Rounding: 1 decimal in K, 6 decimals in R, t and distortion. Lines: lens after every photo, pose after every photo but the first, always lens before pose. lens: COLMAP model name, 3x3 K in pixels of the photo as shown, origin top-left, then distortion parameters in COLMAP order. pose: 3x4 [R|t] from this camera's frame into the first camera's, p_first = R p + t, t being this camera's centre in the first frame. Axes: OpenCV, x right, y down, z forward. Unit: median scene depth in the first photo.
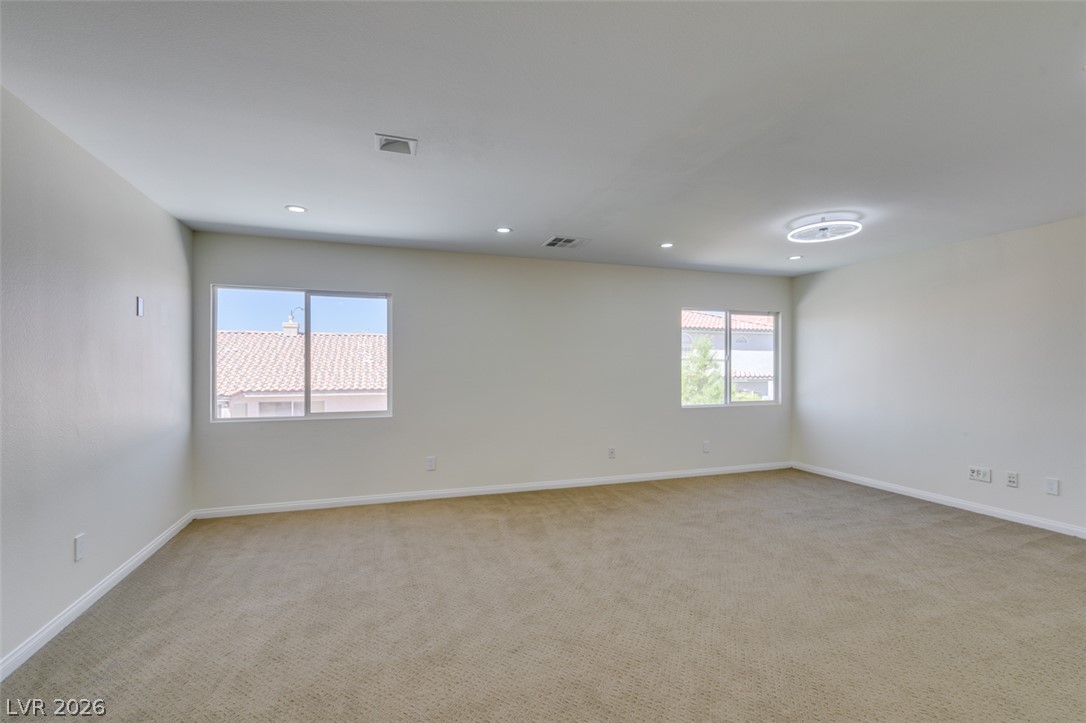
lens RADIAL K [[492.1, 0, 537.5], [0, 492.1, 363.6], [0, 0, 1]] dist [-0.001031, 0.002363]
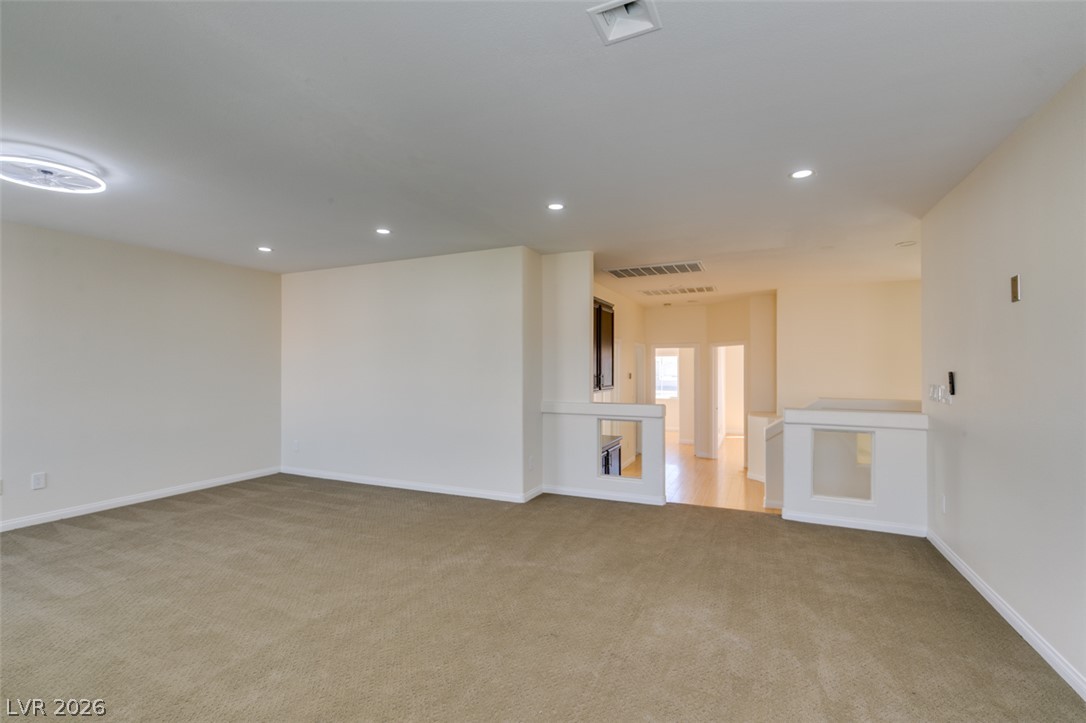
lens RADIAL K [[492.1, 0, 537.7], [0, 492.1, 363.1], [0, 0, 1]] dist [-0.001031, 0.002363]
pose [[-0.715731, 0.004858, 0.698359, -0.464193], [0.001240, 0.999983, -0.005685, 0.009439], [-0.698375, -0.003203, -0.715725, 1.104321]]
